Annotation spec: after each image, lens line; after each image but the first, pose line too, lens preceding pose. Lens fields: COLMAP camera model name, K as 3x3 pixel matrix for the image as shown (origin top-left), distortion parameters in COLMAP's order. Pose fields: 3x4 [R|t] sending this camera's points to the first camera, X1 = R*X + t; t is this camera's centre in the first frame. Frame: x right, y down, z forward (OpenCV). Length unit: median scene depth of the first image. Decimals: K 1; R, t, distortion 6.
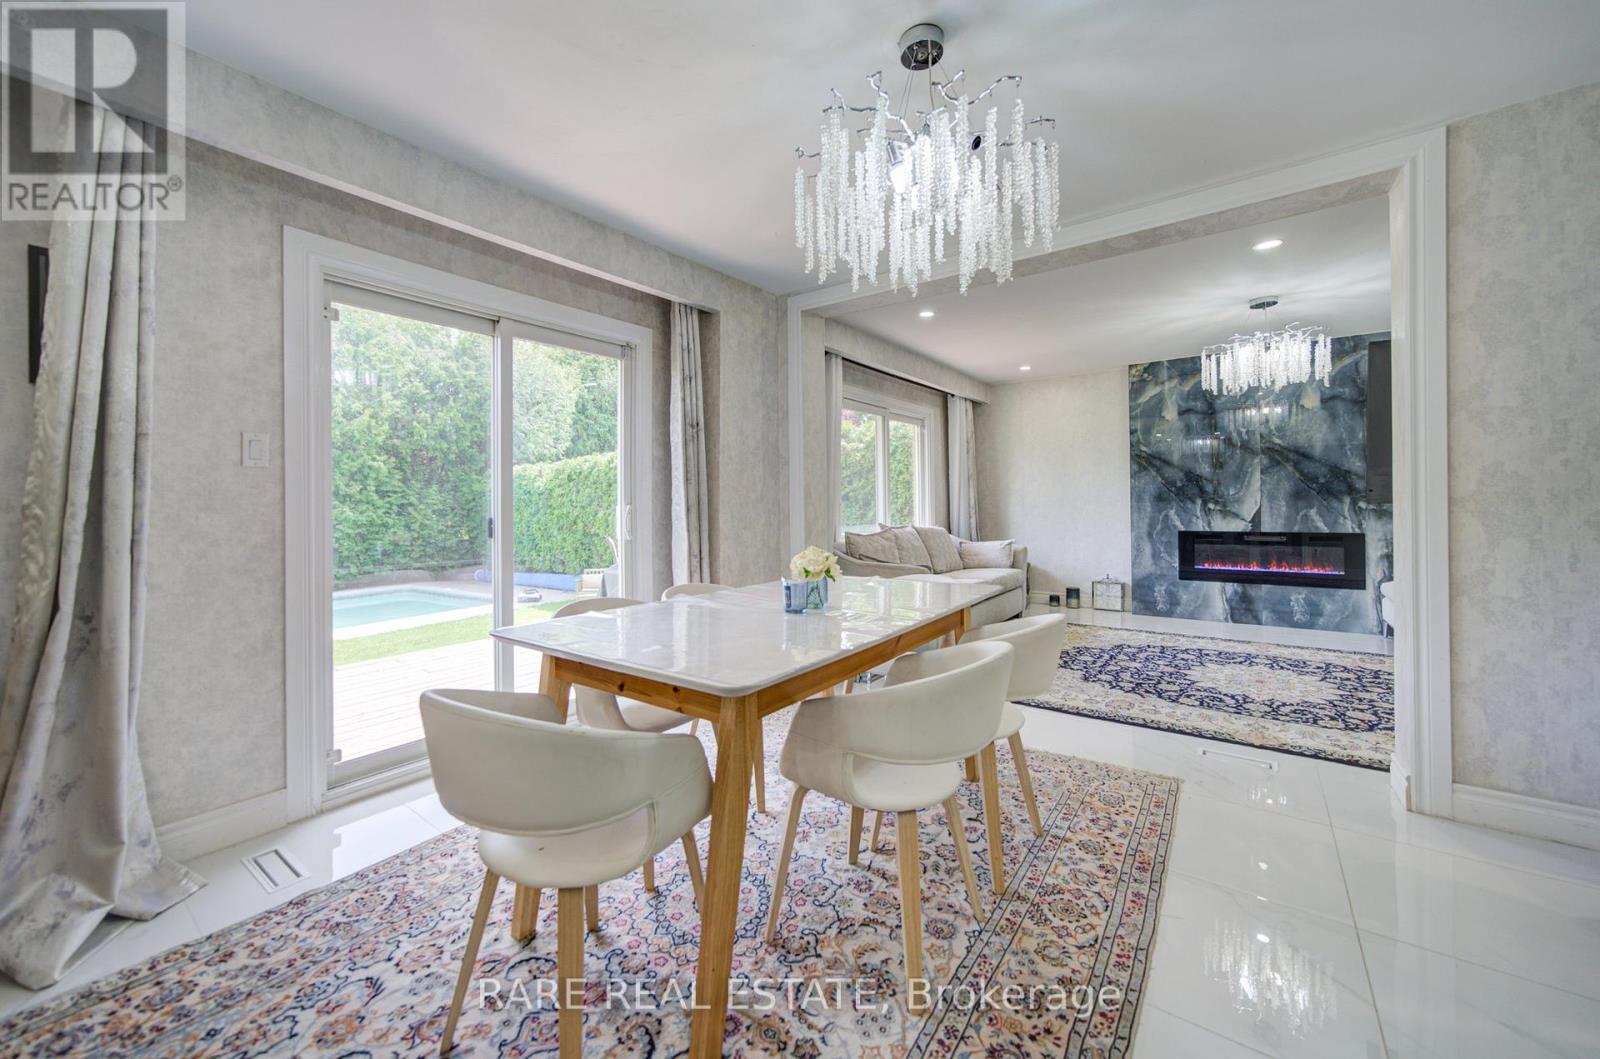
lens RADIAL K [[631.5, 0, 786.3], [0, 631.5, 486.6], [0, 0, 1]] dist [0.004403, 0.000448]
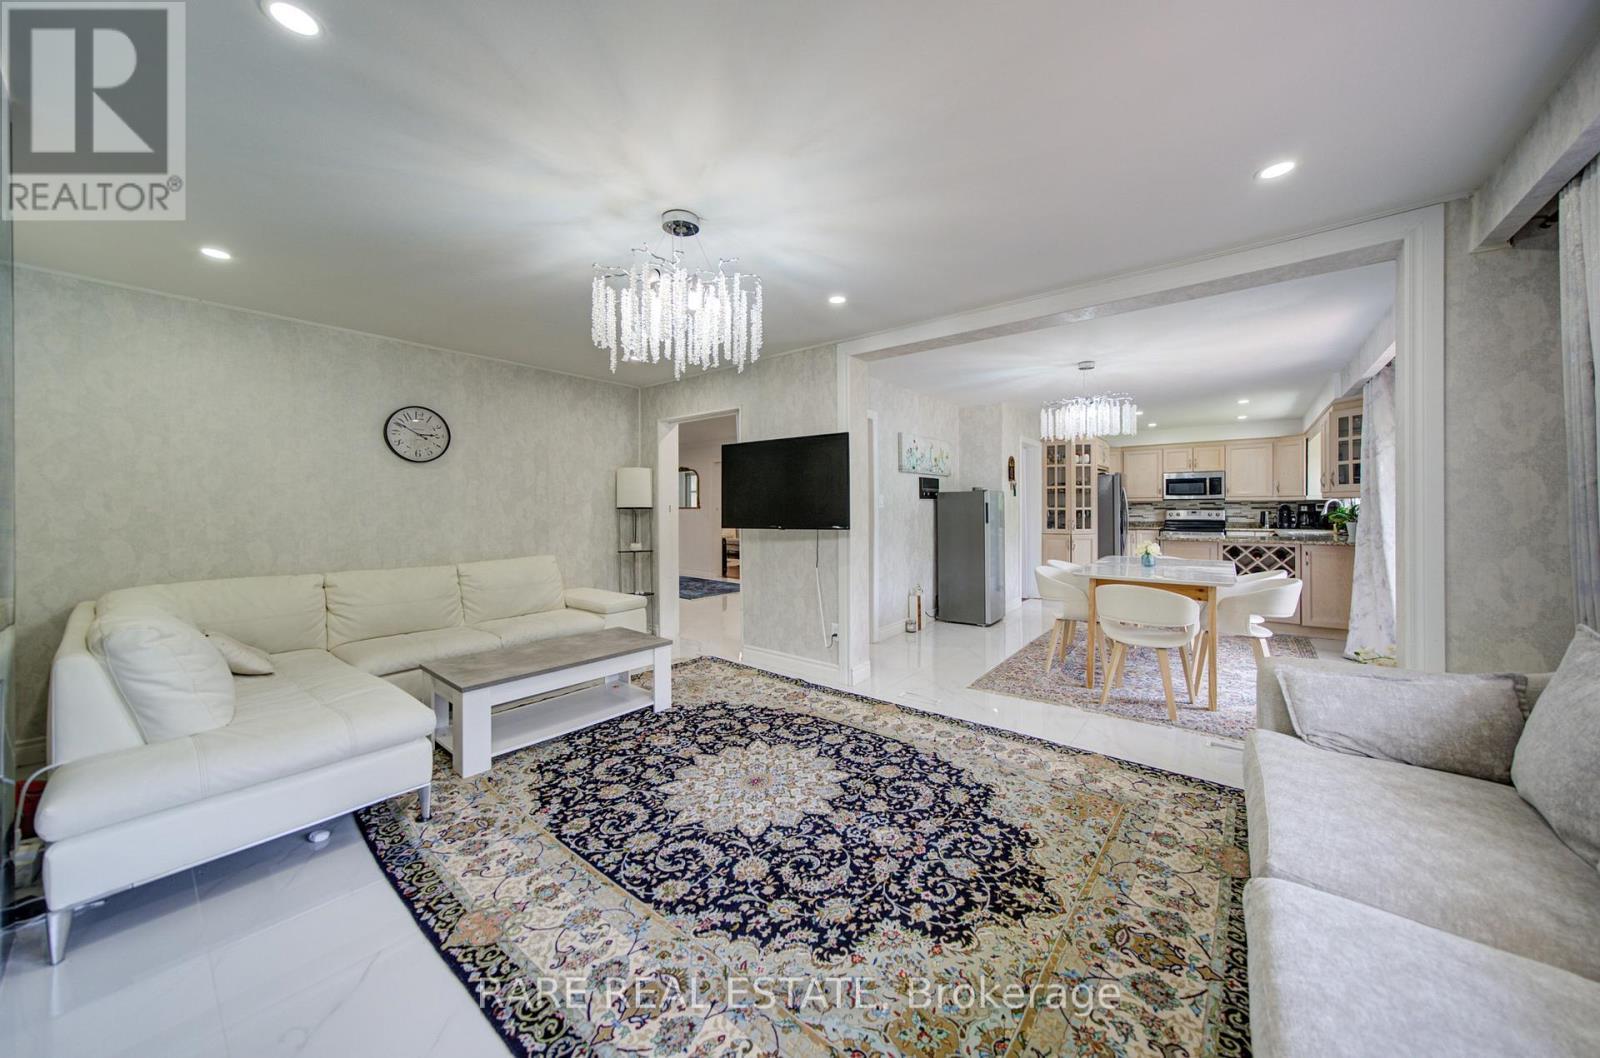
lens RADIAL K [[543.4, 0, 804.5], [0, 543.4, 516.6], [0, 0, 1]] dist [0.002320, 0.000097]
pose [[-0.999308, 0.016202, 0.033486, 0.474429], [0.015833, 0.999812, -0.011235, 0.002934], [-0.033662, -0.010697, -0.999376, 1.171545]]
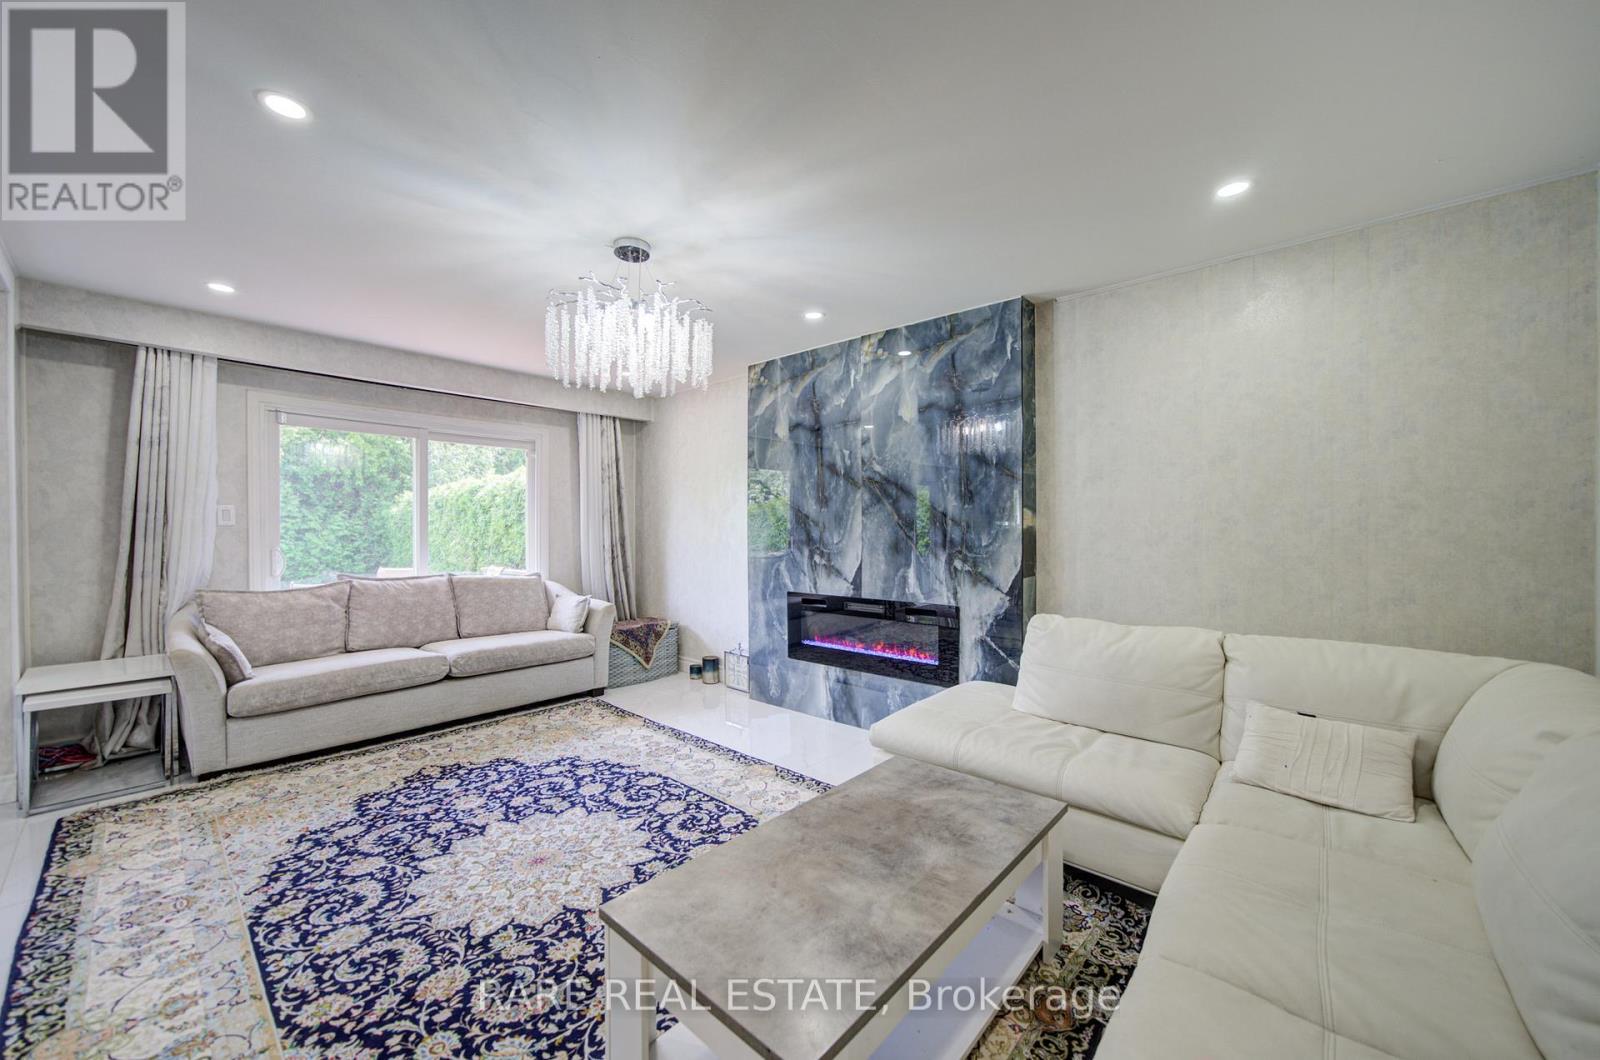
lens RADIAL K [[606.7, 0, 806.4], [0, 606.7, 527.7], [0, 0, 1]] dist [-0.025838, 0.001208]
pose [[0.996856, 0.013703, -0.078040, 0.746053], [-0.011834, 0.999633, 0.024367, -0.022214], [0.078345, -0.023367, 0.996652, 0.326912]]
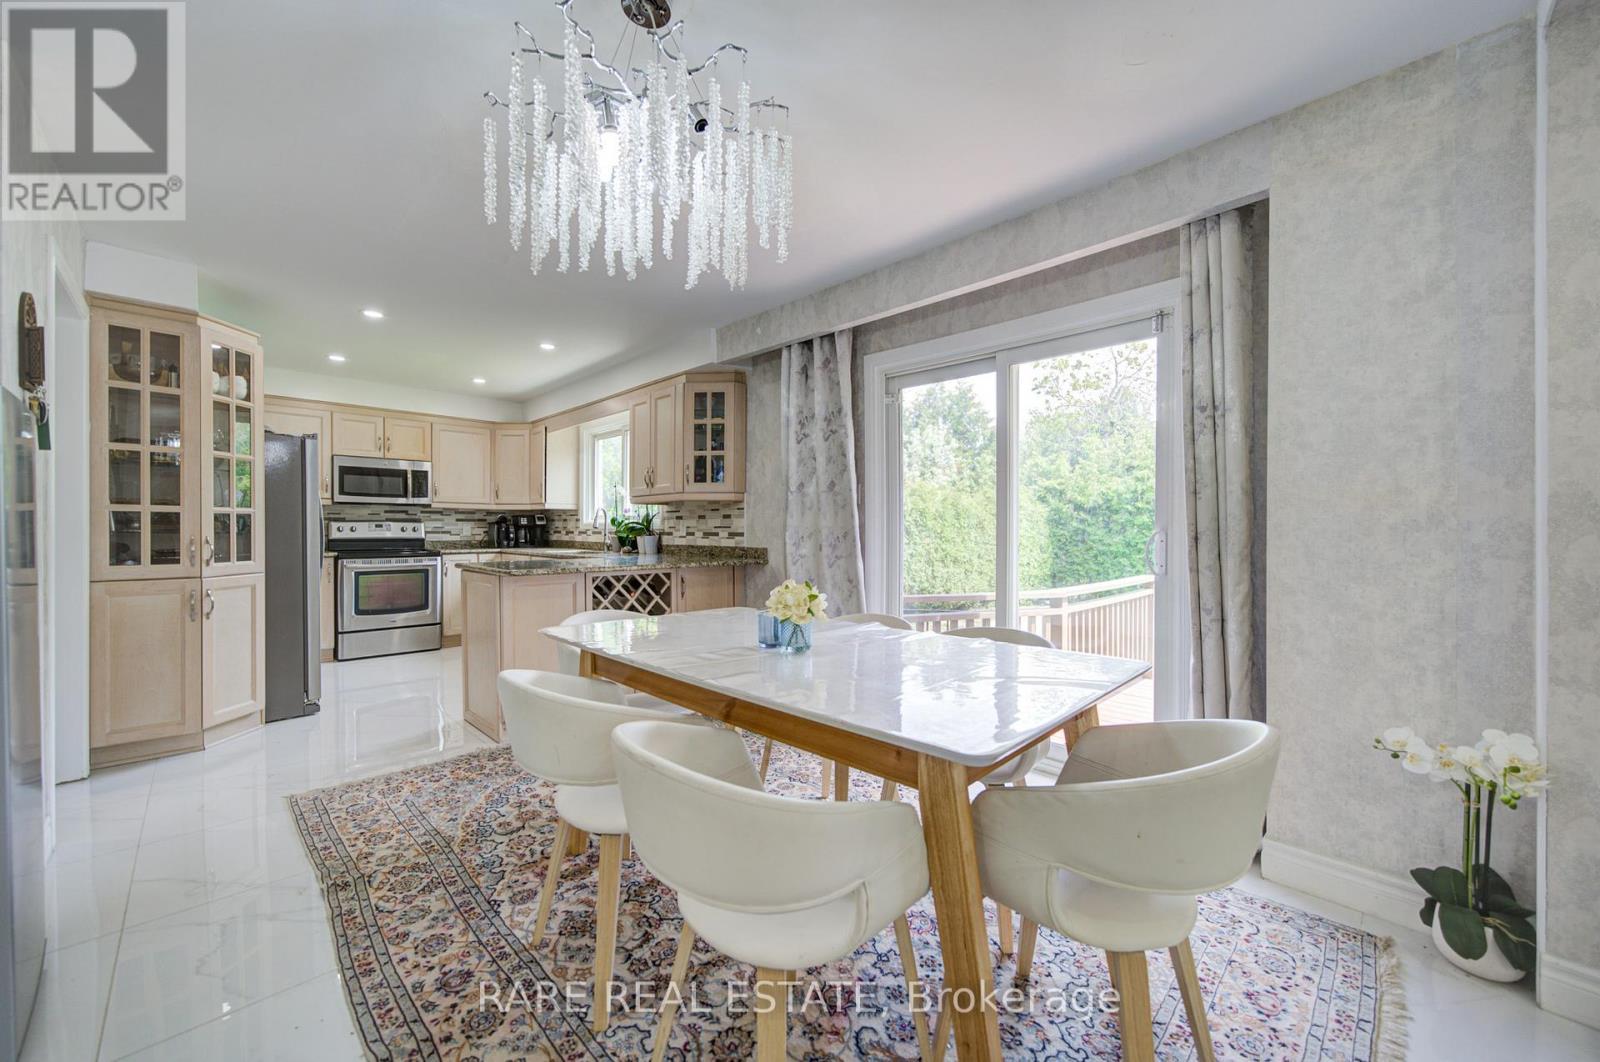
lens RADIAL K [[606.7, 0, 817.5], [0, 606.7, 534.2], [0, 0, 1]] dist [-0.025838, 0.001208]
pose [[-0.153657, 0.024078, -0.987831, 0.310057], [0.026660, 0.999440, 0.020214, 0.005673], [0.987765, -0.023230, -0.154212, 0.431247]]
